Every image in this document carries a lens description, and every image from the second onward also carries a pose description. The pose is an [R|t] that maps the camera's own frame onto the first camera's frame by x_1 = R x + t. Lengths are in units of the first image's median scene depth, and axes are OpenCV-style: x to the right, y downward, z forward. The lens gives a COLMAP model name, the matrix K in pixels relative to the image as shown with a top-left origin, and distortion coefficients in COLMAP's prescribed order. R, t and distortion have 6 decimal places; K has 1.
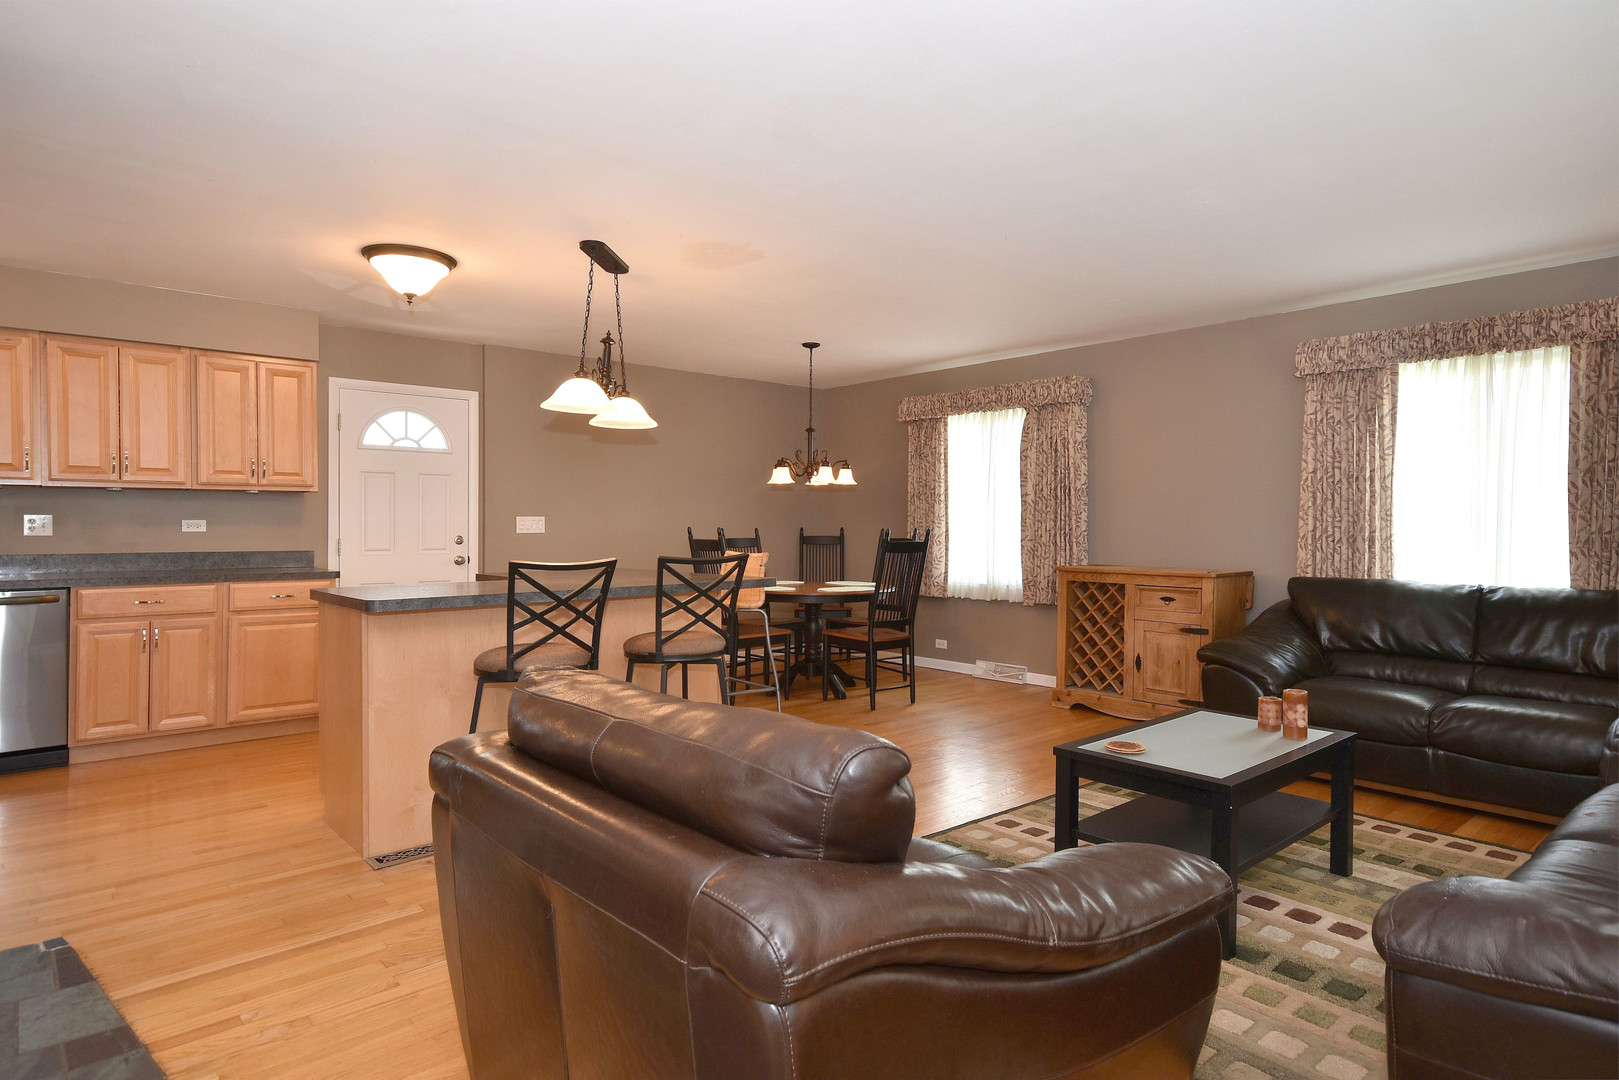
lens RADIAL K [[890.0, 0, 803.1], [0, 890.0, 543.0], [0, 0, 1]] dist [0.020290, 0.000103]
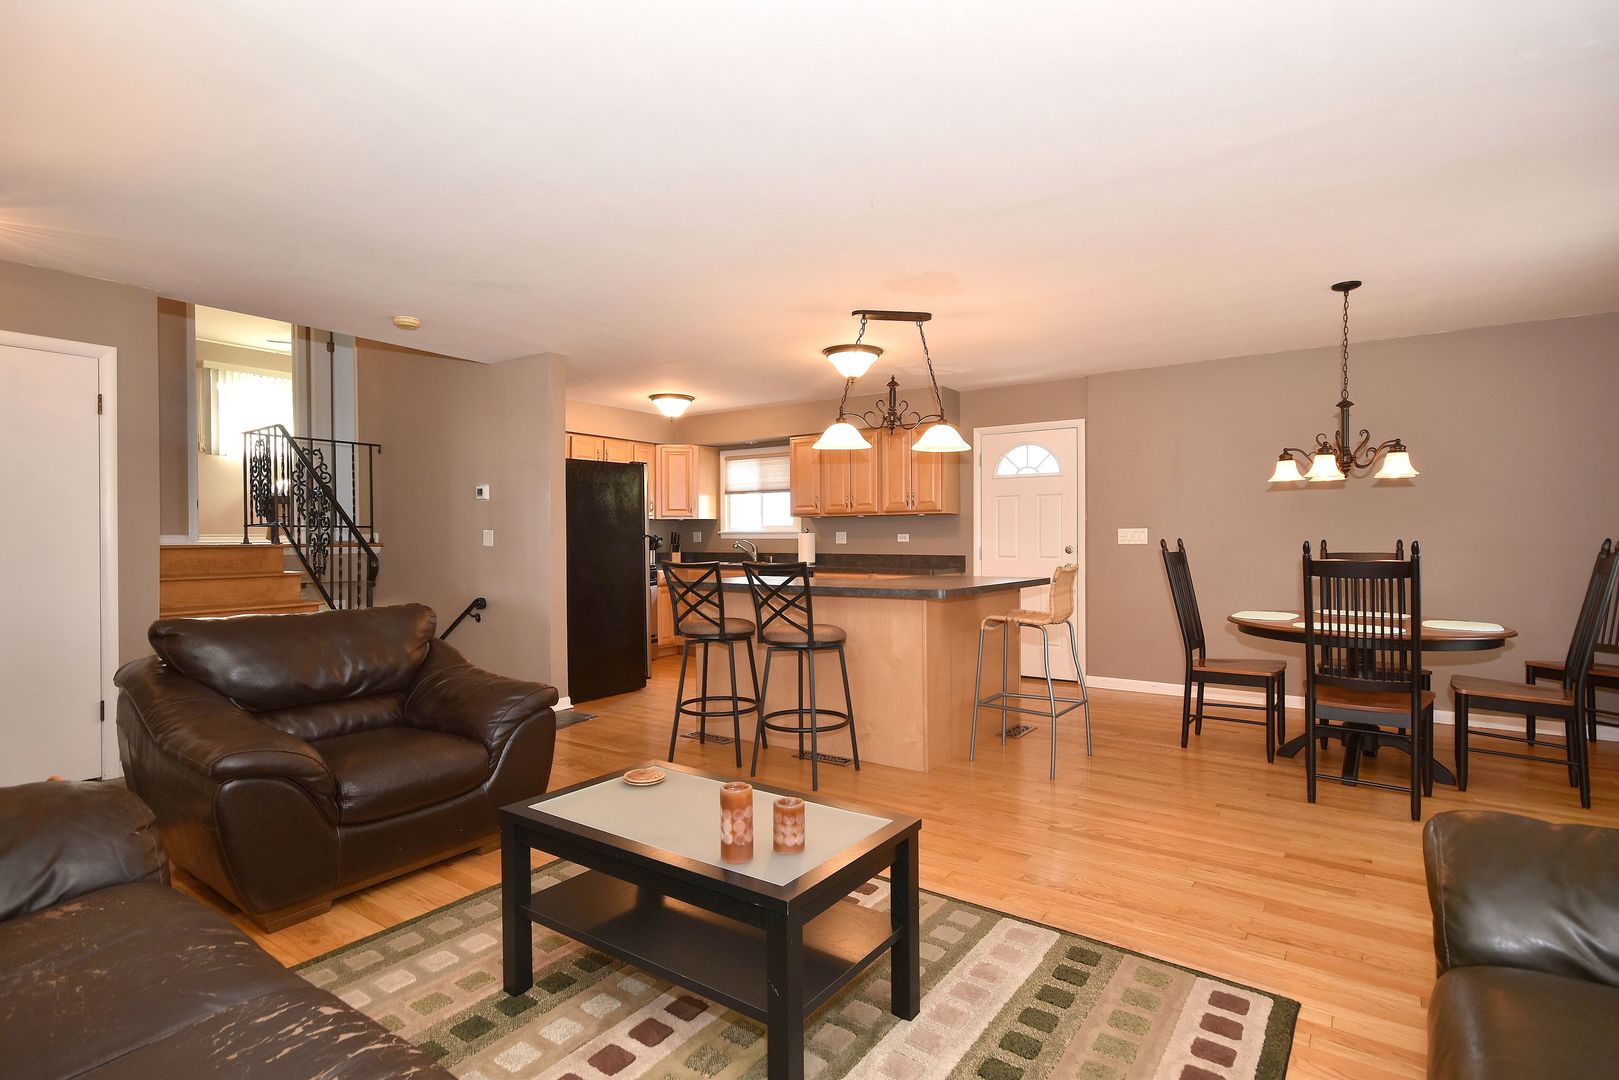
lens RADIAL K [[802.8, 0, 812.4], [0, 802.8, 532.7], [0, 0, 1]] dist [0.005285, 0.000818]
pose [[0.243886, -0.006997, -0.969779, 0.688133], [-0.015882, 0.999811, -0.011208, -0.010843], [0.969674, 0.018135, 0.243728, 0.543940]]
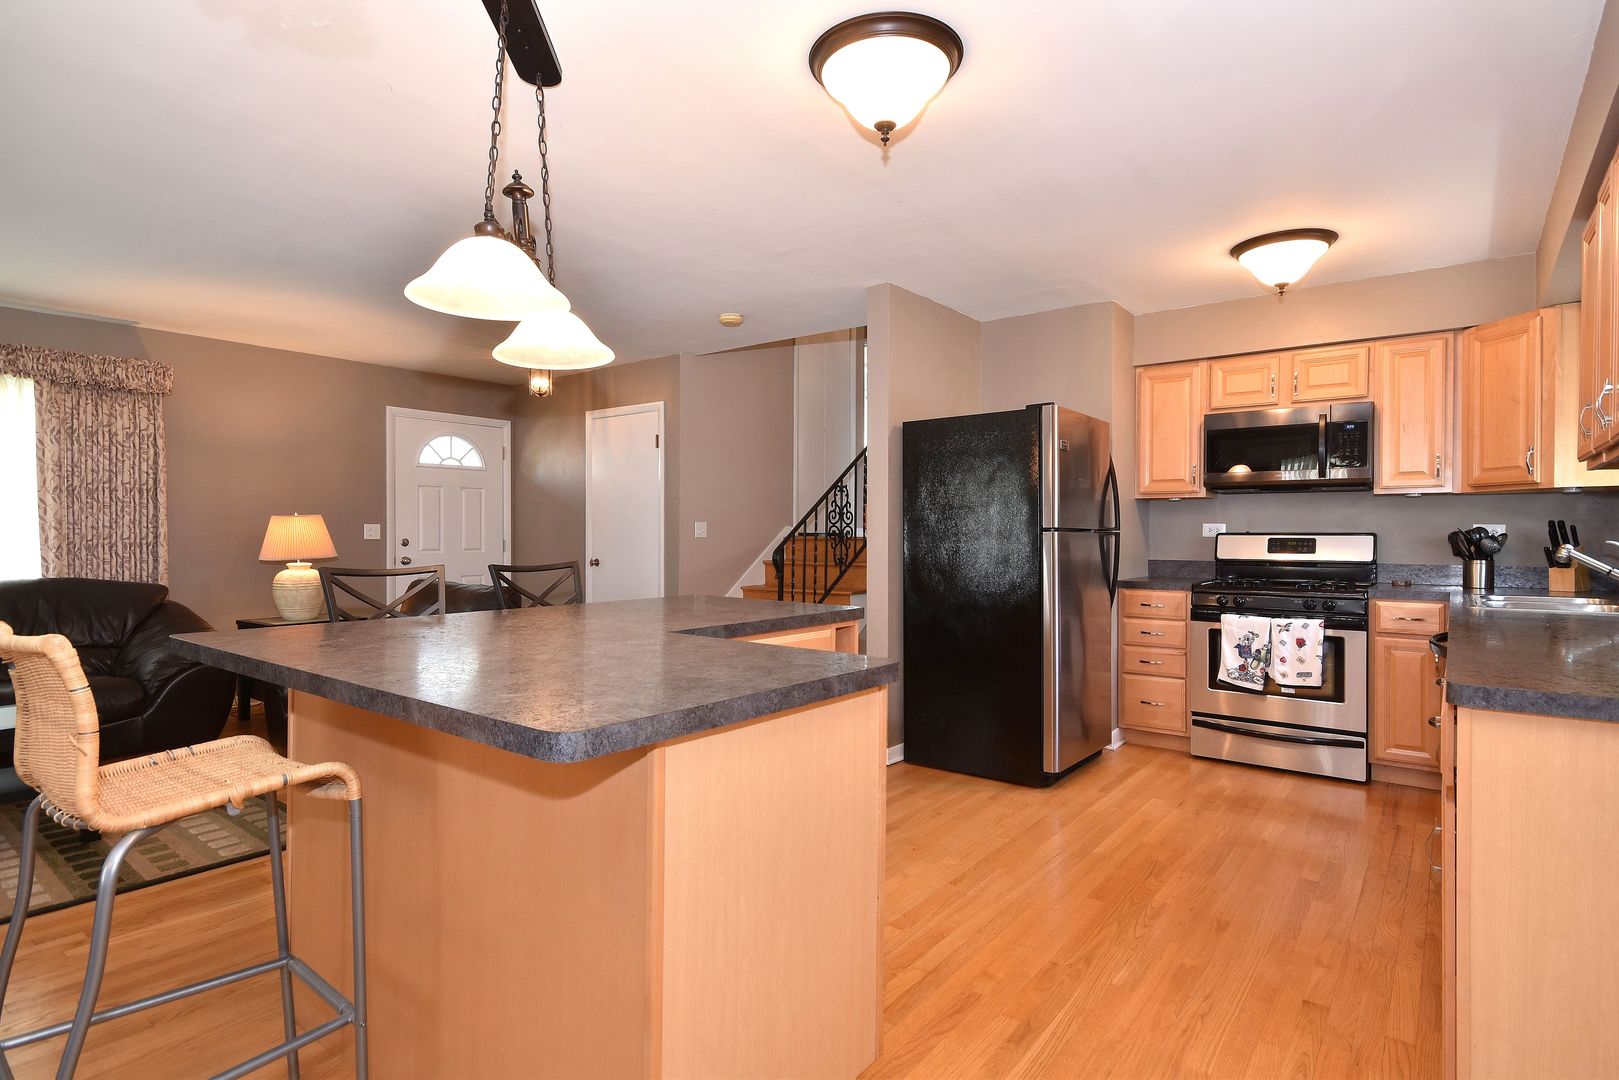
lens RADIAL K [[819.1, 0, 813.3], [0, 819.1, 530.0], [0, 0, 1]] dist [0.003052, 0.010236]
pose [[-0.981793, -0.002676, -0.189933, -0.265609], [-0.006359, 0.999803, 0.018789, -0.027823], [0.189845, 0.019654, -0.981617, 1.310956]]
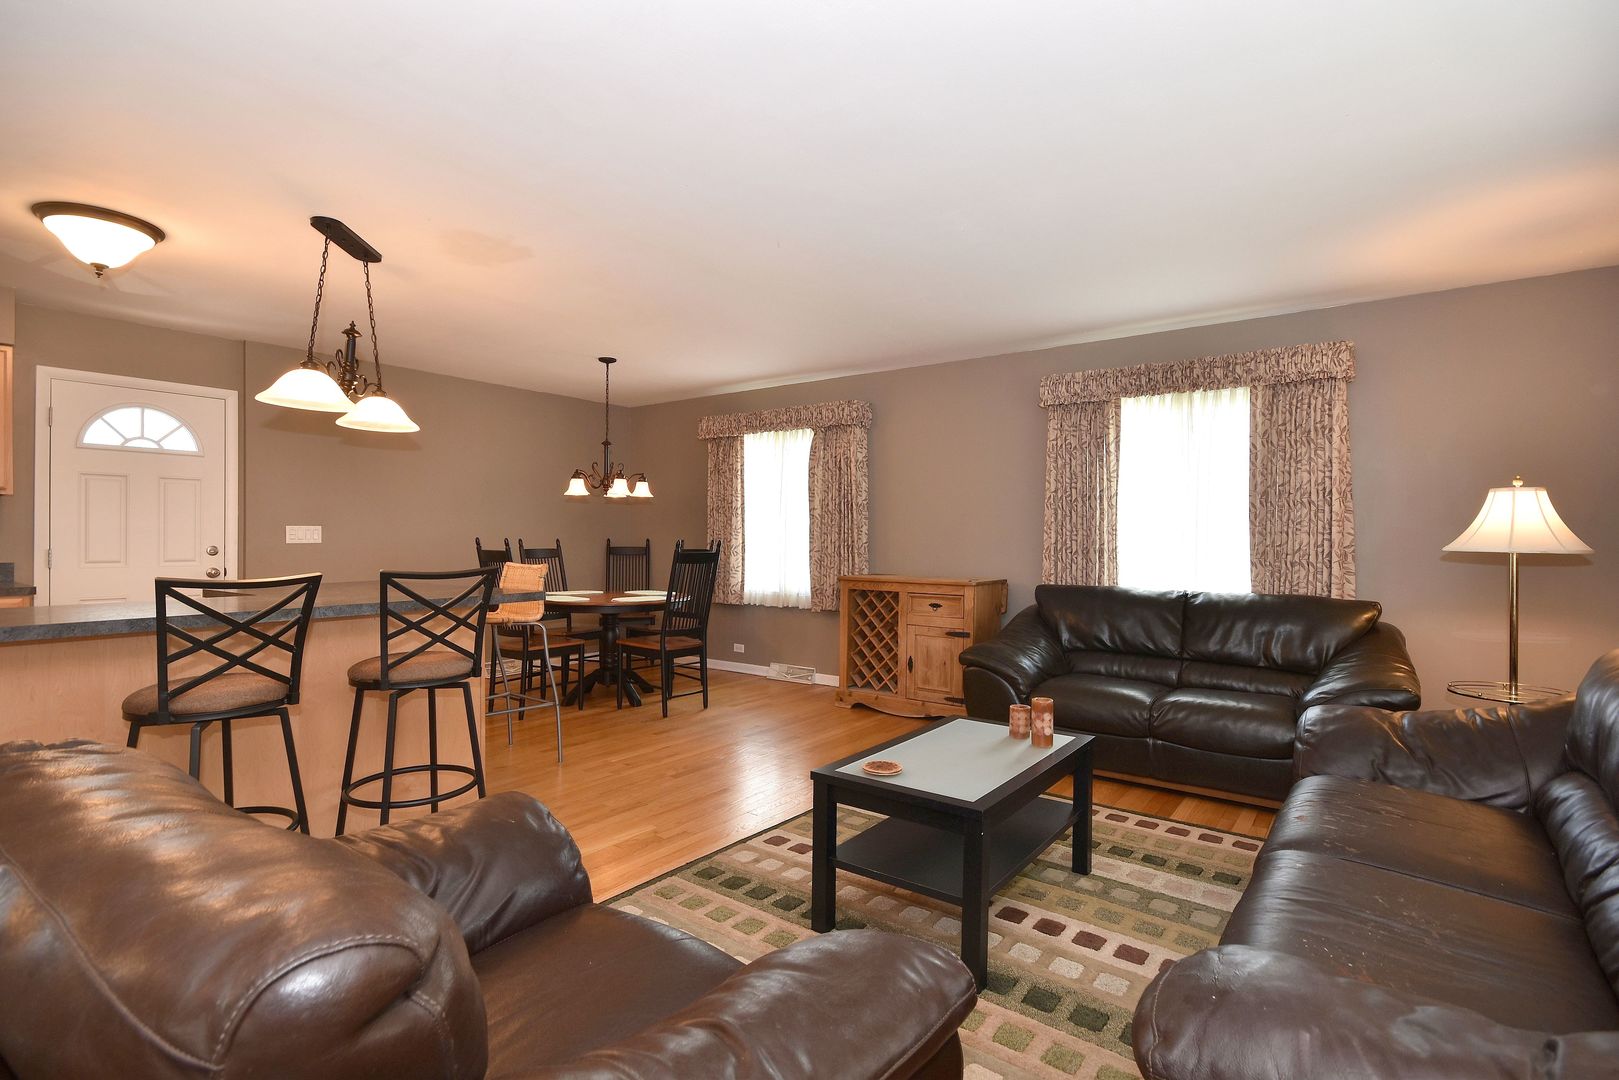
lens RADIAL K [[775.8, 0, 805.6], [0, 775.8, 543.1], [0, 0, 1]] dist [0.004042, 0.001326]
pose [[0.977940, 0.002903, 0.208867, 0.058864], [-0.000303, 0.999922, -0.012477, -0.001615], [-0.208886, 0.012138, 0.977865, 0.111311]]
